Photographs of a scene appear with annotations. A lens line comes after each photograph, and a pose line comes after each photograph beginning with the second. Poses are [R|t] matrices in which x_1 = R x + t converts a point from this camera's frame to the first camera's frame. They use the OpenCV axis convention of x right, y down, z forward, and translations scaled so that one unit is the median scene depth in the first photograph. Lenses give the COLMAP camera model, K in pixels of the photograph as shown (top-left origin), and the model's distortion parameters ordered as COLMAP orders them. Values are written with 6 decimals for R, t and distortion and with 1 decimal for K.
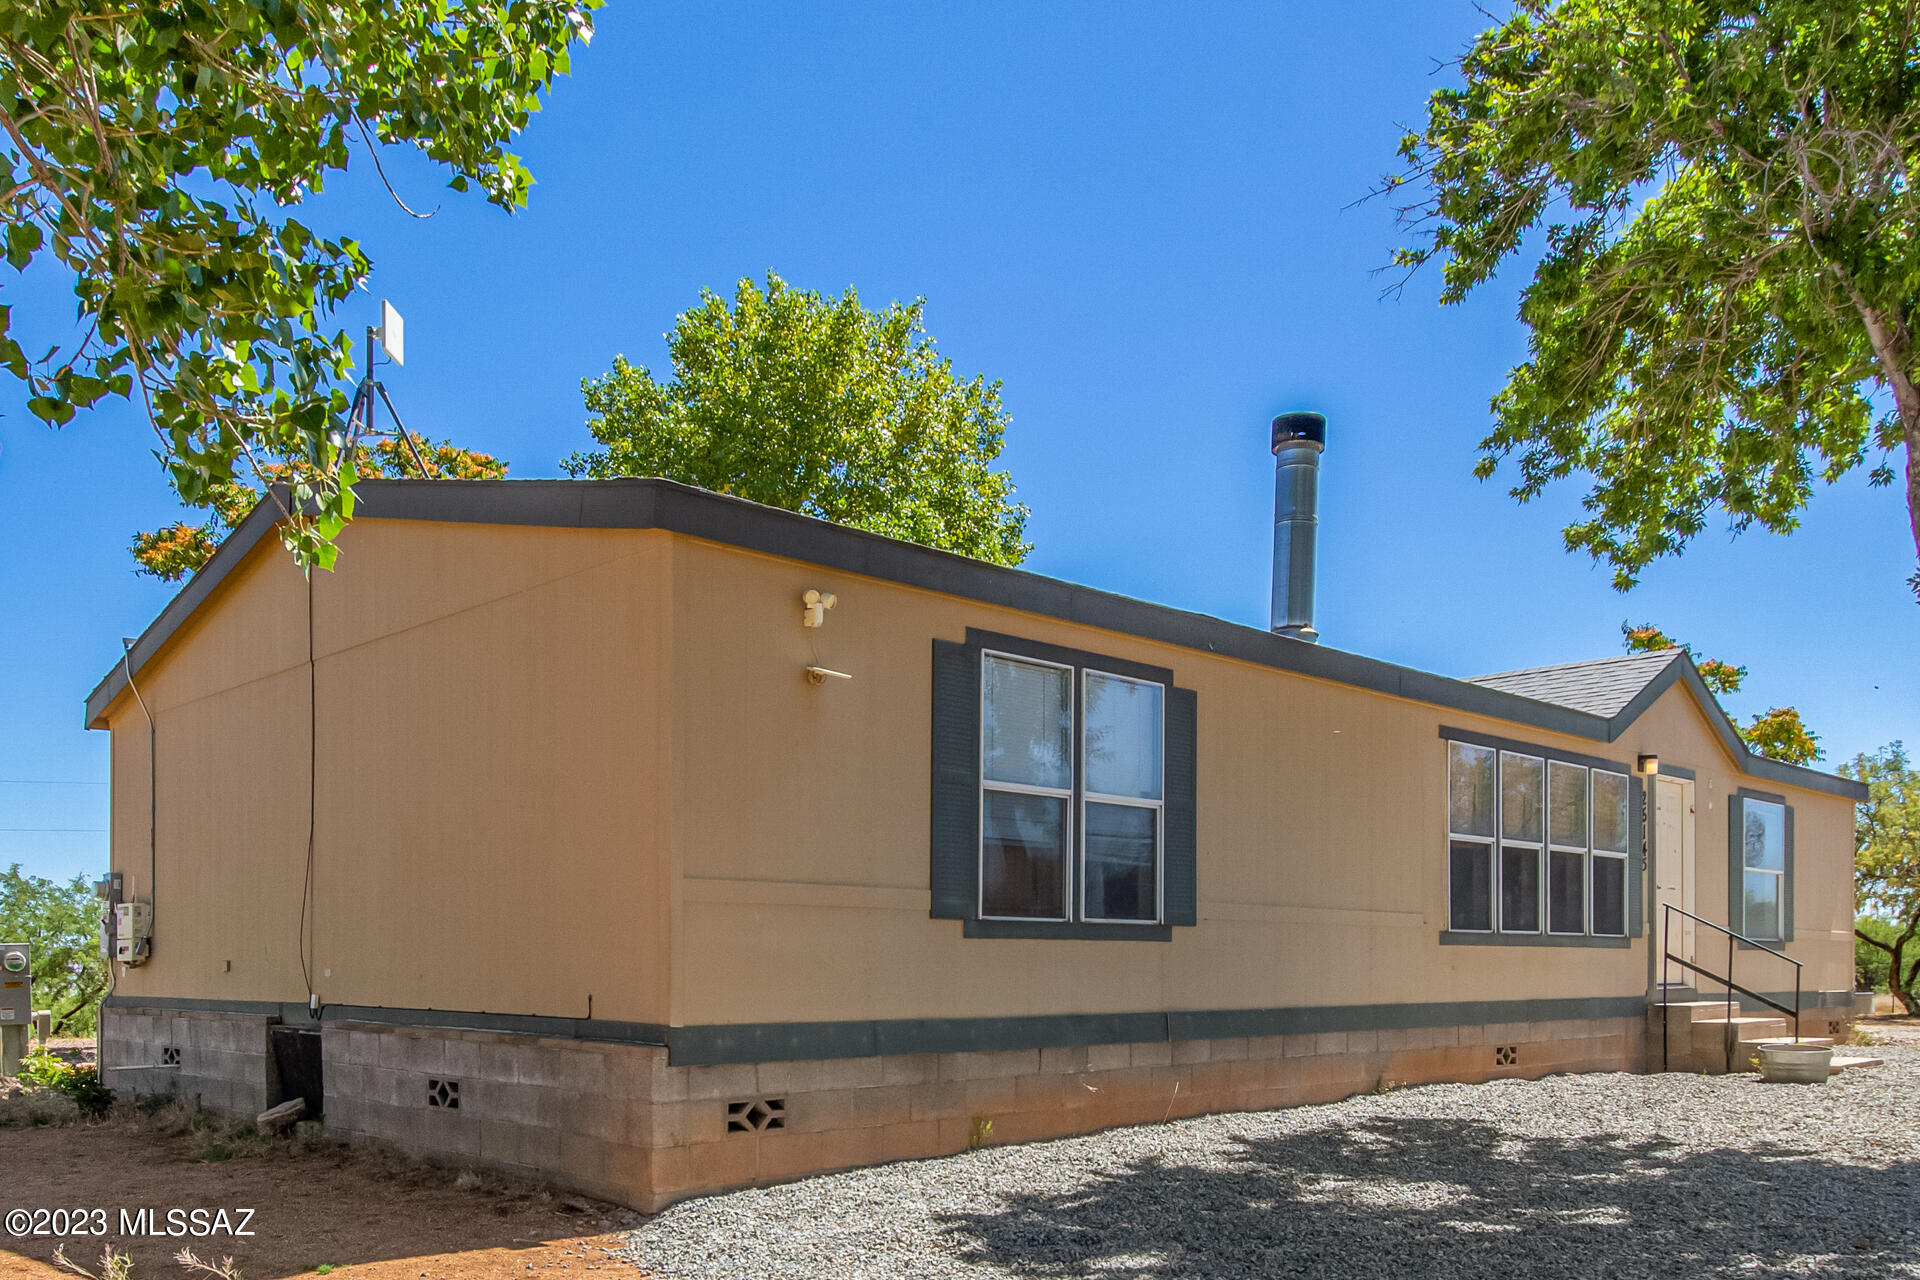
lens RADIAL K [[909.1, 0, 961.6], [0, 909.1, 606.4], [0, 0, 1]] dist [-0.010640, -0.000382]
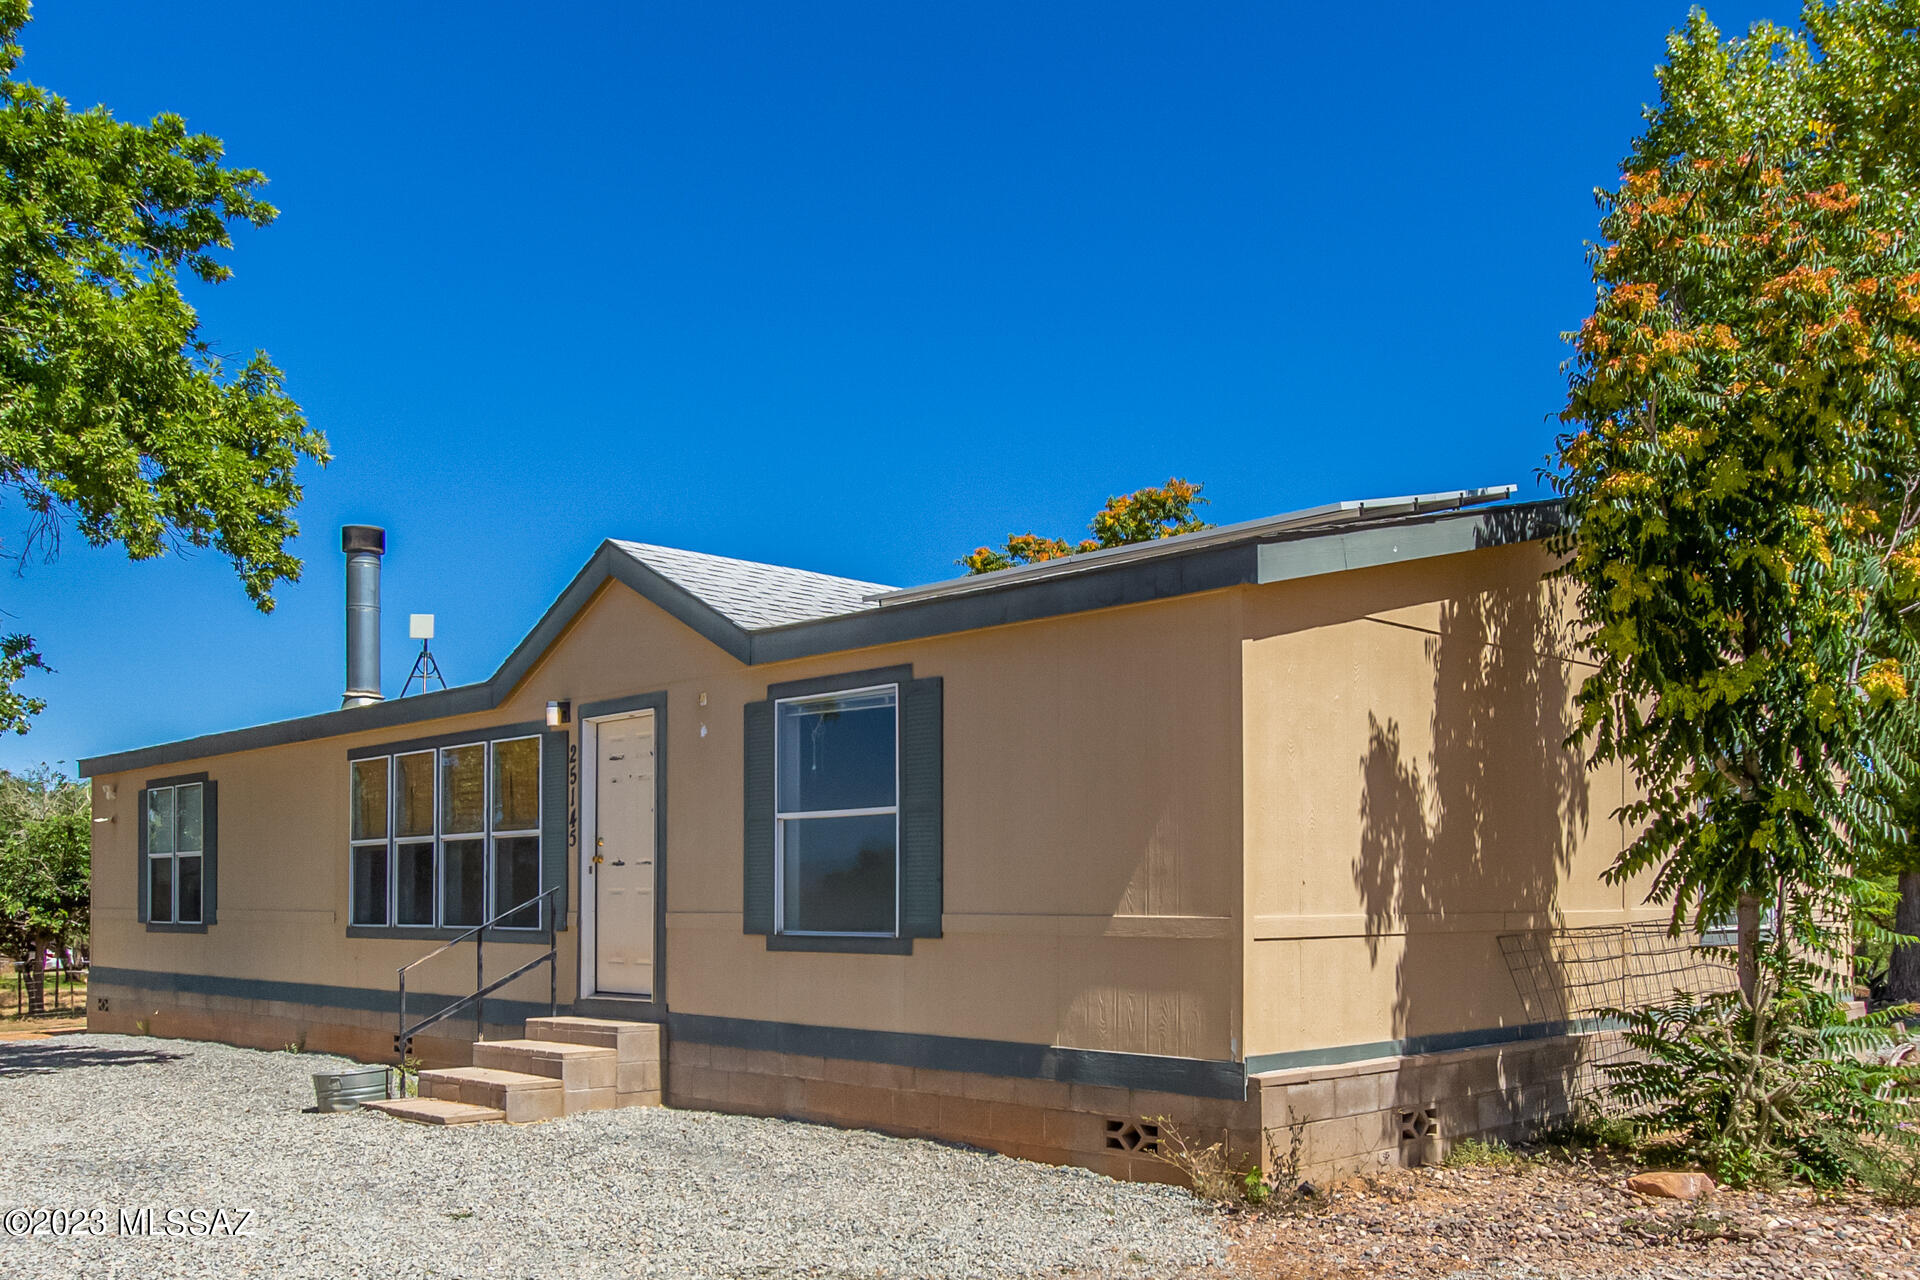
lens RADIAL K [[917.1, 0, 1012.0], [0, 917.1, 644.9], [0, 0, 1]] dist [-0.001217, -0.000676]
pose [[0.501664, -0.282012, -0.817804, 1.237991], [0.277812, 0.947814, -0.156426, 0.267981], [0.819240, -0.148722, 0.553830, 0.674111]]
